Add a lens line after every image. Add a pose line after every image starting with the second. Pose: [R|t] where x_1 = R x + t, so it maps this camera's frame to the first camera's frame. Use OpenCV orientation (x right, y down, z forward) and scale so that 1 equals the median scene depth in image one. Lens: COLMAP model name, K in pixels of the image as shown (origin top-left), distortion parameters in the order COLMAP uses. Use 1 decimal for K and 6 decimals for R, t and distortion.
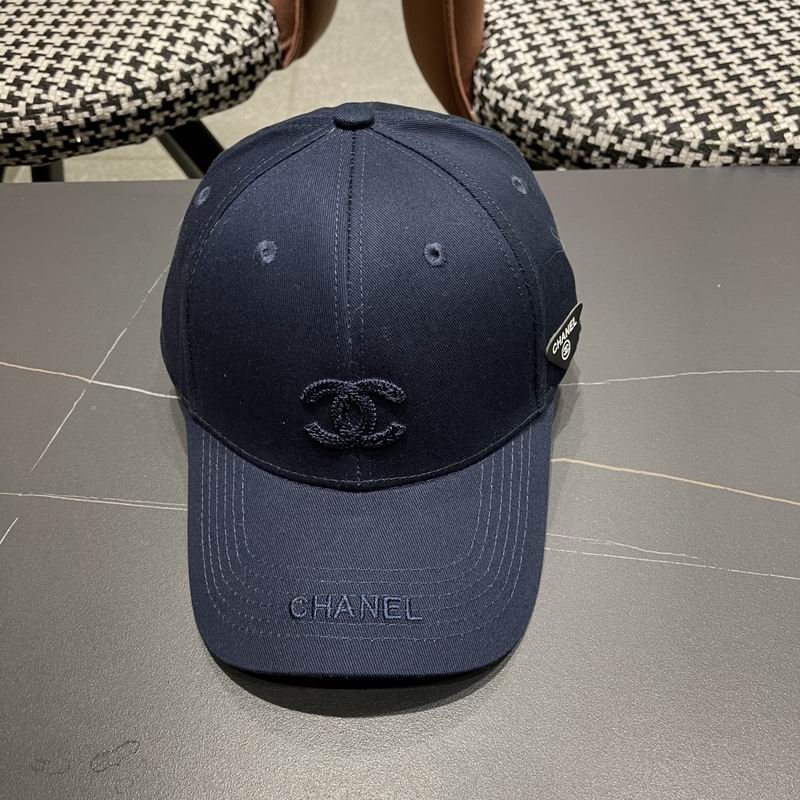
lens RADIAL K [[836.9, 0, 402.4], [0, 836.9, 410.0], [0, 0, 1]] dist [0.019991, 0.000000]
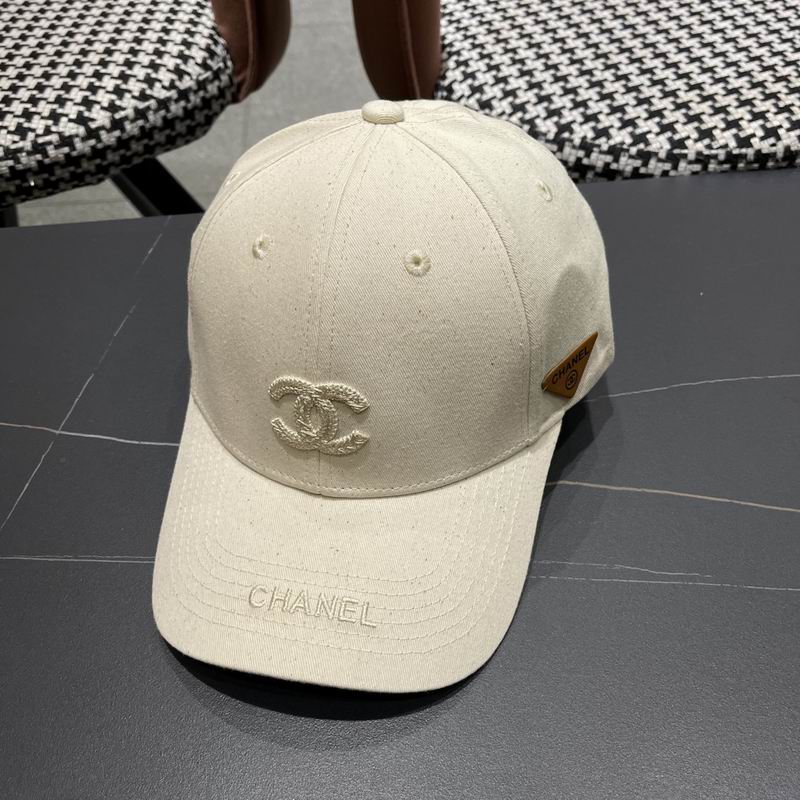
lens RADIAL K [[836.9, 0, 399.3], [0, 836.9, 406.6], [0, 0, 1]] dist [0.019991, 0.000000]
pose [[0.997372, -0.062836, 0.036058, -0.014841], [0.064162, 0.997258, -0.036880, -0.002349], [-0.033642, 0.039096, 0.998669, 0.029688]]
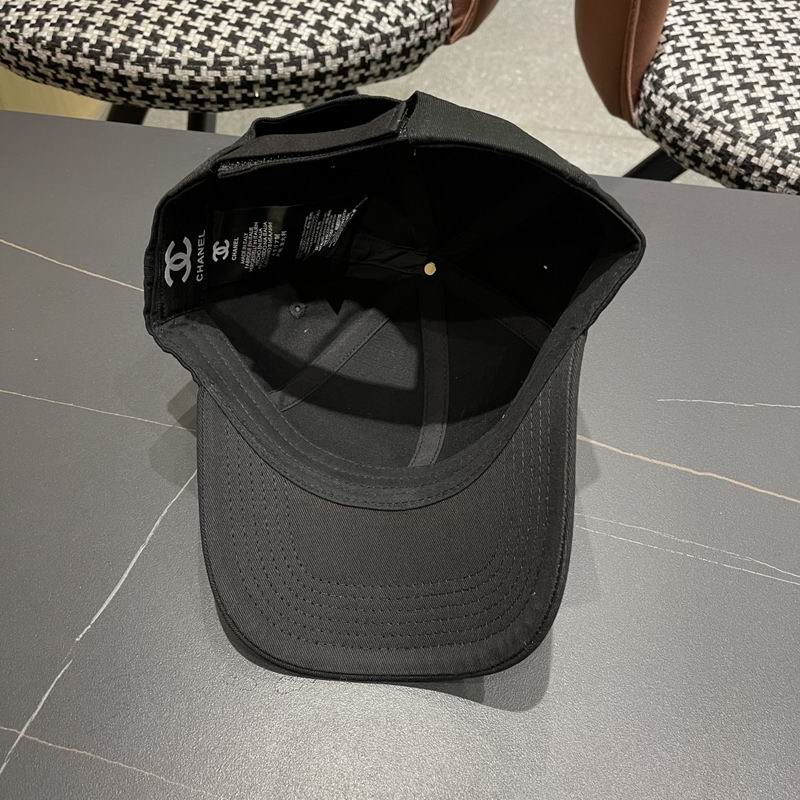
lens RADIAL K [[836.9, 0, 406.4], [0, 836.9, 405.7], [0, 0, 1]] dist [0.019991, 0.000000]
pose [[0.989133, 0.141644, -0.039403, -0.106064], [-0.139521, 0.988839, 0.052253, -0.019128], [0.046364, -0.046188, 0.997856, -0.053173]]
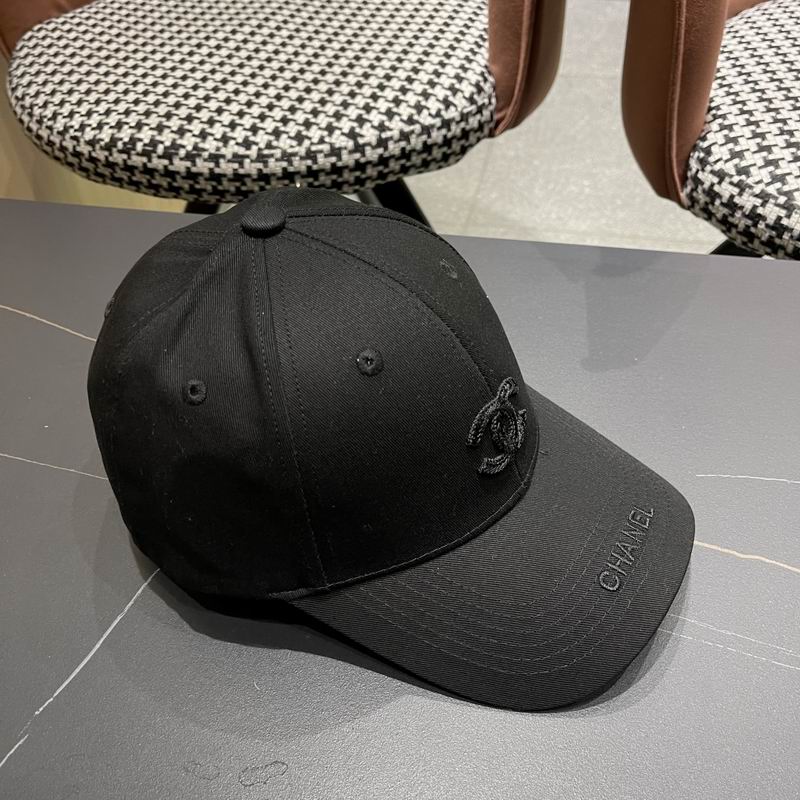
lens RADIAL K [[836.9, 0, 396.2], [0, 836.9, 410.1], [0, 0, 1]] dist [0.019991, 0.000000]
pose [[0.974666, 0.138425, -0.175681, -0.037495], [-0.152728, 0.985741, -0.070628, 0.016789], [0.163400, 0.095670, 0.981910, 0.002648]]
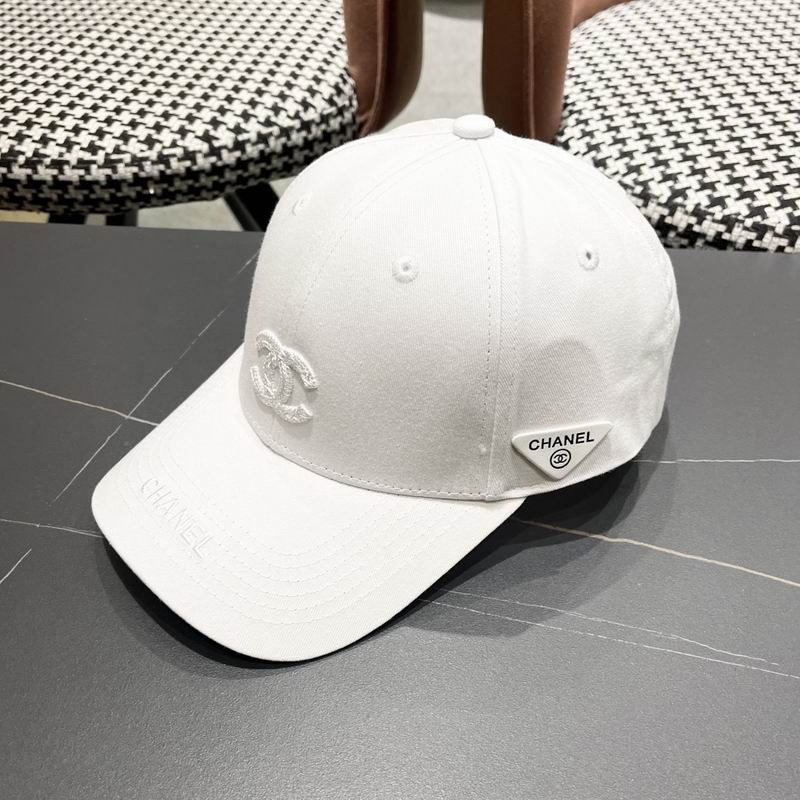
lens RADIAL K [[836.9, 0, 397.1], [0, 836.9, 410.4], [0, 0, 1]] dist [0.019991, 0.000000]
pose [[0.994355, 0.078529, -0.071350, 0.001341], [-0.086398, 0.989615, -0.114878, 0.030435], [0.061588, 0.120394, 0.990814, 0.050547]]
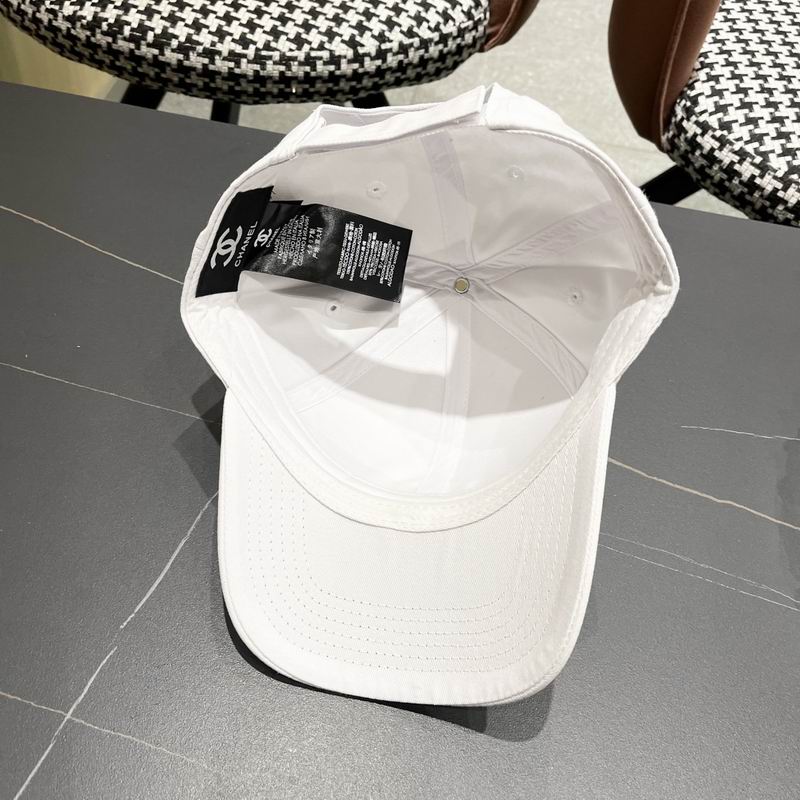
lens RADIAL K [[836.9, 0, 396.8], [0, 836.9, 413.7], [0, 0, 1]] dist [0.019991, 0.000000]
pose [[0.978250, 0.207200, -0.009755, -0.167201], [-0.205952, 0.975812, 0.073307, -0.030570], [0.024708, -0.069704, 0.997262, -0.074058]]
